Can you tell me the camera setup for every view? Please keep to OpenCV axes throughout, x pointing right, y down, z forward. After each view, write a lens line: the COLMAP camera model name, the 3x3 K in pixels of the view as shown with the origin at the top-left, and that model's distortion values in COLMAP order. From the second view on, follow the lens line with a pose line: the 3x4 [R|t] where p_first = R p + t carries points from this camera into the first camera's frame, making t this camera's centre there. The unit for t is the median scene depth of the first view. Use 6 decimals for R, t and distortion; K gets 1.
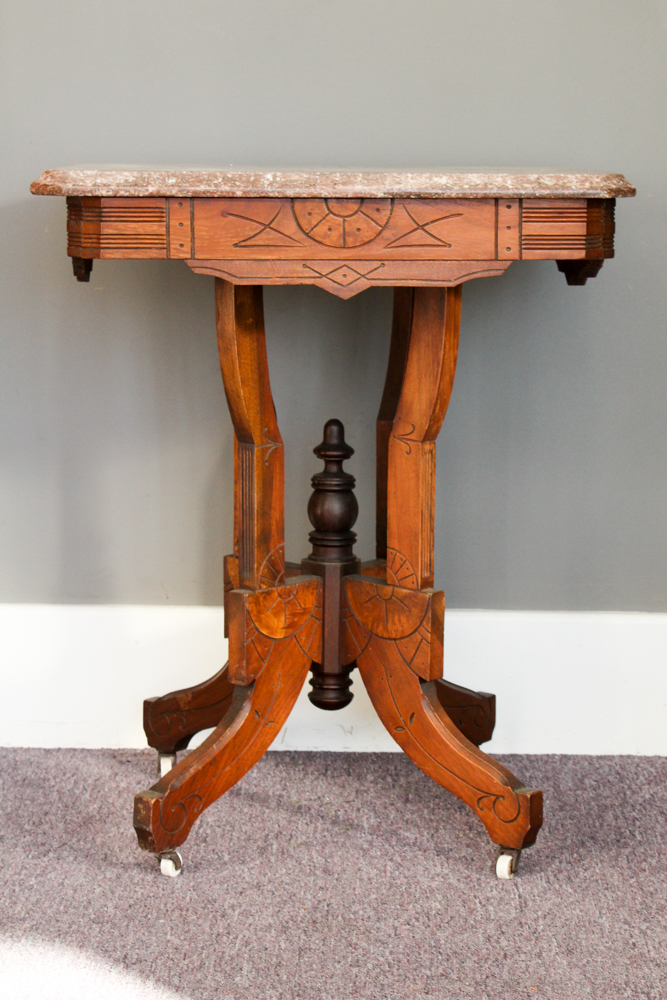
lens RADIAL K [[1552.8, 0, 333.5], [0, 1552.8, 500.0], [0, 0, 1]] dist [0.013841, 0.068232]
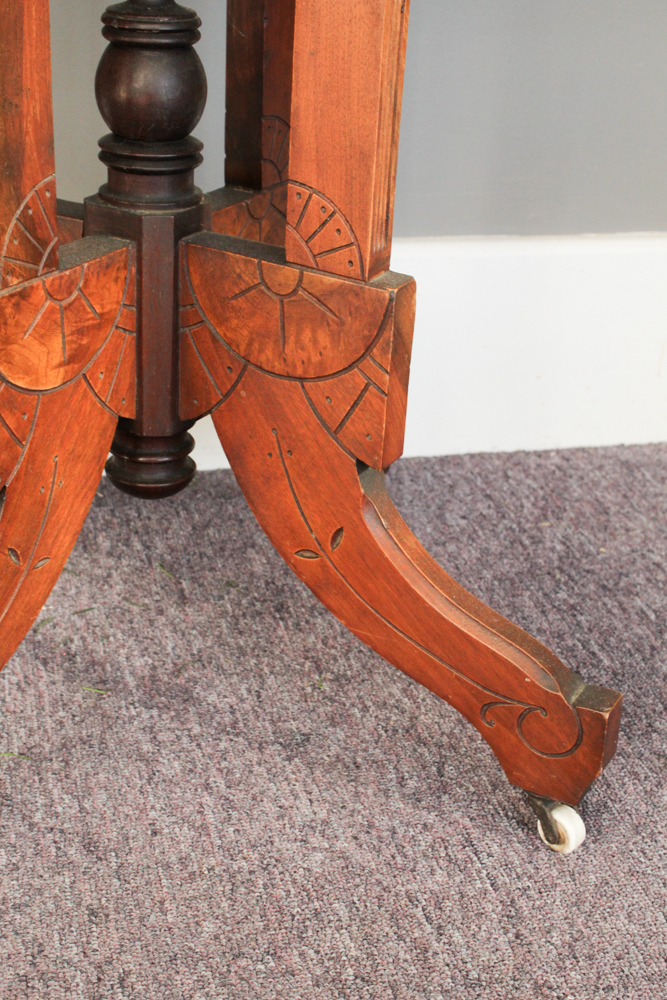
lens RADIAL K [[1426.8, 0, 331.5], [0, 1426.8, 517.2], [0, 0, 1]] dist [-0.066511, 0.123833]
pose [[0.977699, -0.057409, 0.202013, -0.040645], [-0.011081, 0.946470, 0.322601, -0.009677], [-0.209720, -0.317646, 0.924726, 0.579460]]
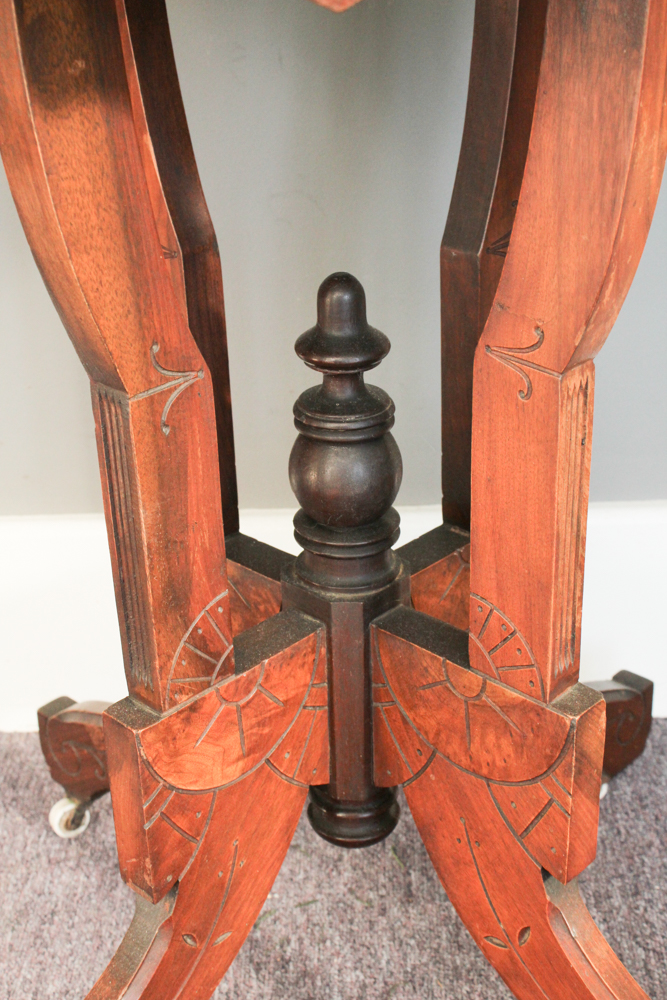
lens RADIAL K [[1426.8, 0, 331.5], [0, 1426.8, 517.2], [0, 0, 1]] dist [-0.066511, 0.123833]
pose [[0.998523, -0.015503, -0.052067, 0.016966], [0.030323, 0.954272, 0.297399, -0.104308], [0.045075, -0.298539, 0.953332, 0.621820]]
